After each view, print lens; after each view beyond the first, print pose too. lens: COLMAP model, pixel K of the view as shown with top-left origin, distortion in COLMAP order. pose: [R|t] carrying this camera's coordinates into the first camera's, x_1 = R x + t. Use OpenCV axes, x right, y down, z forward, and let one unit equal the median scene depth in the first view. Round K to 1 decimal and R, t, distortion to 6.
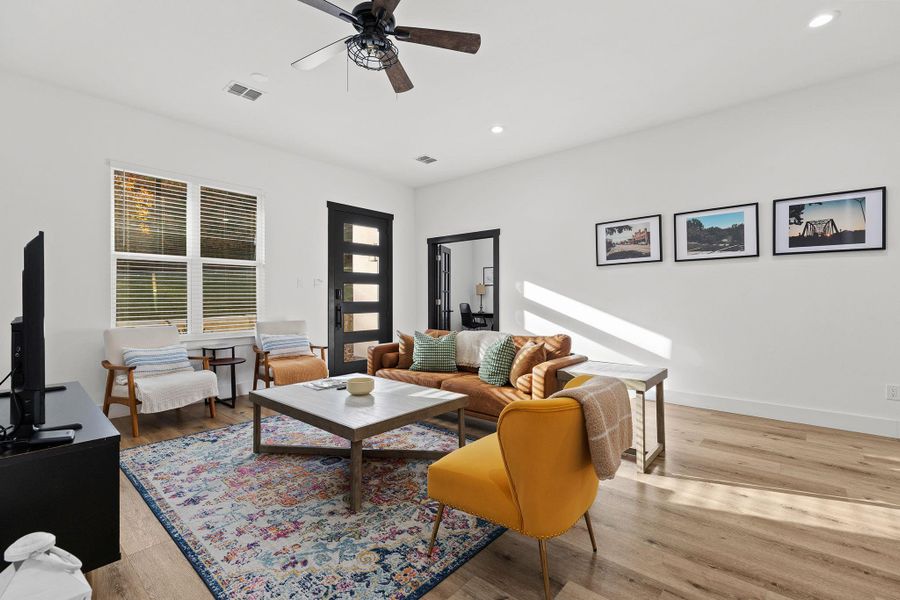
lens RADIAL K [[402.8, 0, 448.6], [0, 402.8, 297.2], [0, 0, 1]] dist [0.003880, 0.000297]
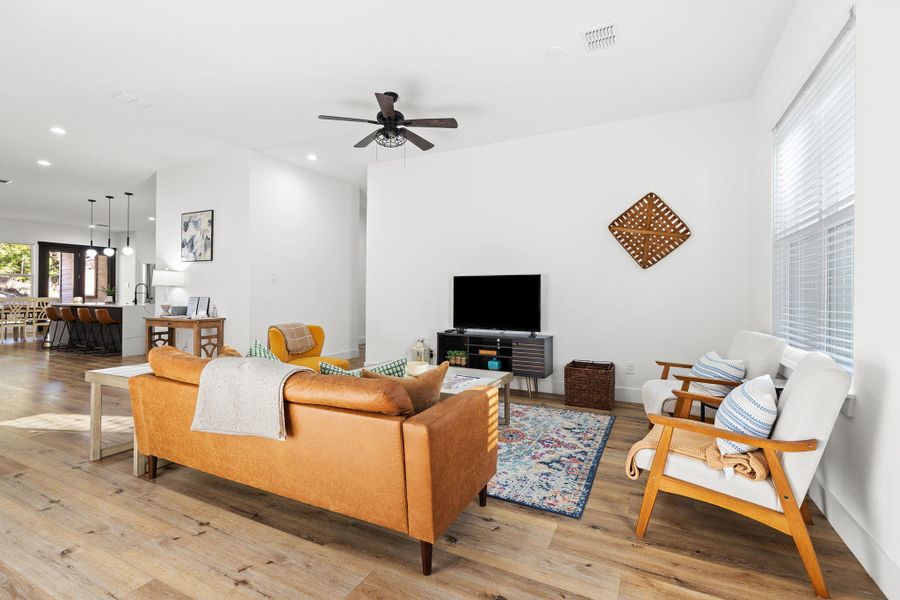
lens RADIAL K [[410.1, 0, 450.4], [0, 410.1, 295.7], [0, 0, 1]] dist [0.003680, 0.000292]
pose [[-0.965208, -0.001977, -0.261477, -0.000170], [-0.003218, 0.999985, 0.004320, 0.001916], [0.261465, 0.005011, -0.965200, 1.919937]]
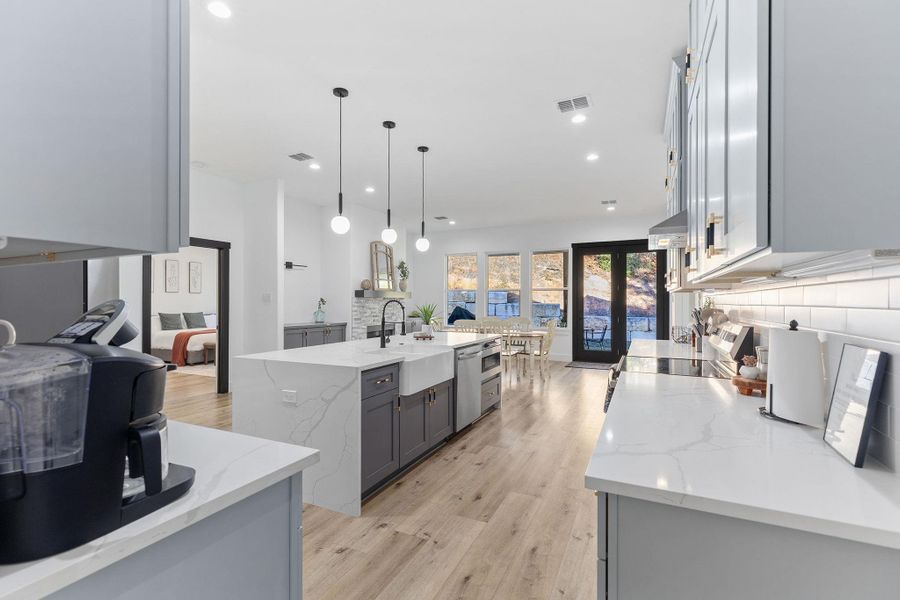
lens RADIAL K [[411.4, 0, 450.0], [0, 411.4, 300.0], [0, 0, 1]] dist [0.001170, 0.000041]
pose [[-0.279911, 0.009751, 0.959976, 0.112692], [0.001598, 0.999952, -0.009691, -0.043983], [-0.960025, -0.001178, -0.279913, -0.835647]]
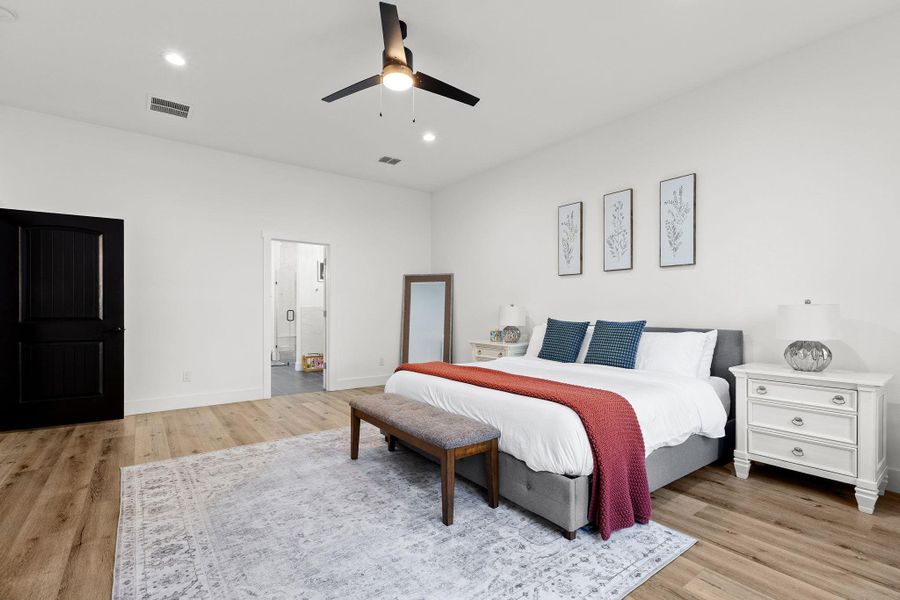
lens RADIAL K [[412.3, 0, 451.1], [0, 412.3, 311.2], [0, 0, 1]] dist [0.003177, 0.000425]
pose [[0.979831, 0.006273, -0.199731, 3.325085], [-0.005252, 0.999970, 0.005640, -0.014942], [0.199760, -0.004477, 0.979835, -1.049073]]
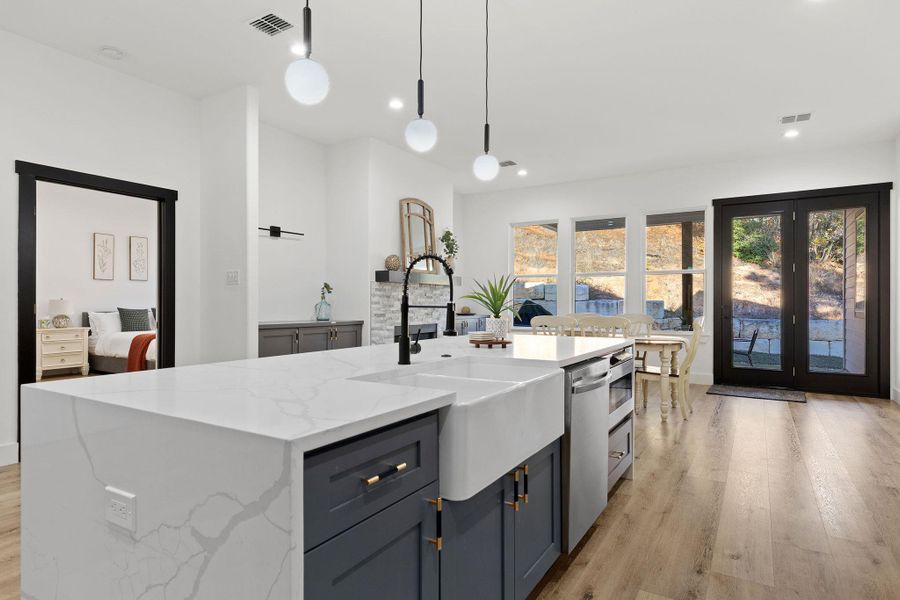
lens RADIAL K [[498.6, 0, 451.2], [0, 498.6, 302.0], [0, 0, 1]] dist [0.003622, 0.000578]
pose [[-0.174146, 0.006568, 0.984698, 0.612366], [0.000566, 0.999978, -0.006569, 0.001597], [-0.984720, -0.000587, -0.174146, -0.920406]]
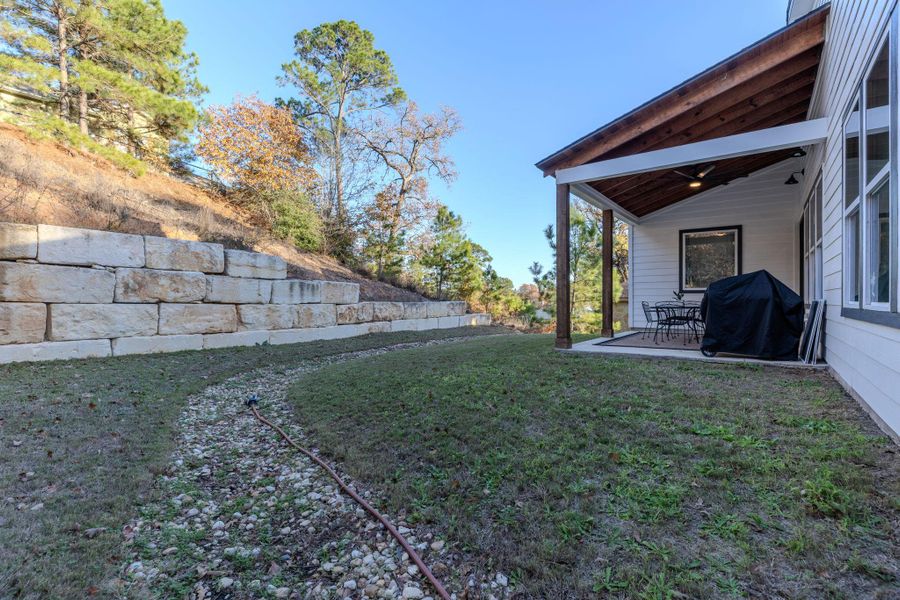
lens RADIAL K [[418.8, 0, 450.0], [0, 418.8, 300.0], [0, 0, 1]] dist [-0.000967, -0.000381]
pose [[-0.997016, 0.004879, -0.077040, 4.766965], [0.004632, 0.999984, 0.003397, 0.101940], [0.077055, 0.003030, -0.997022, -0.087918]]
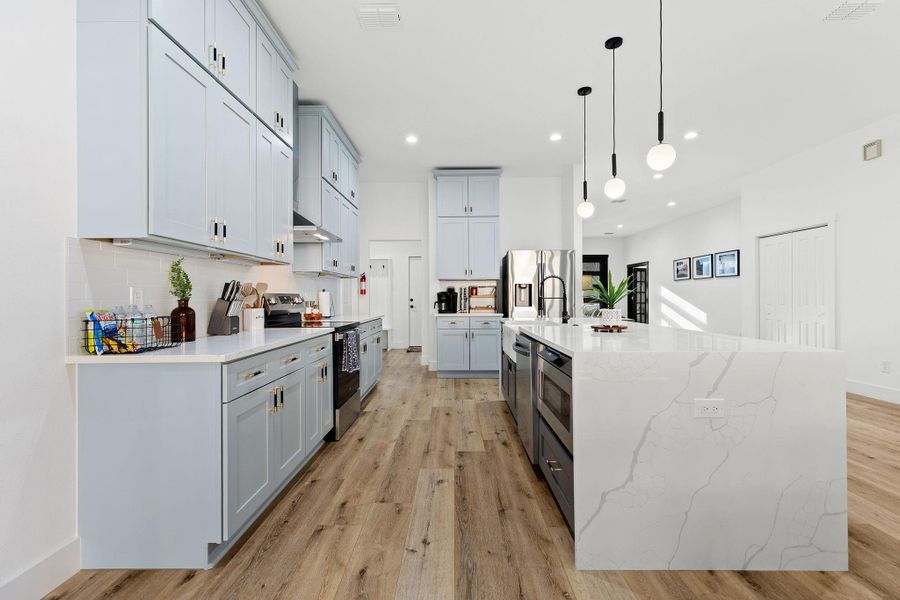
lens RADIAL K [[410.1, 0, 450.4], [0, 410.1, 295.7], [0, 0, 1]] dist [0.003680, 0.000292]
pose [[0.655883, 0.001764, -0.754861, 1.788478], [-0.000097, 0.999997, 0.002253, -0.004011], [0.754863, -0.001404, 0.655881, -1.892299]]
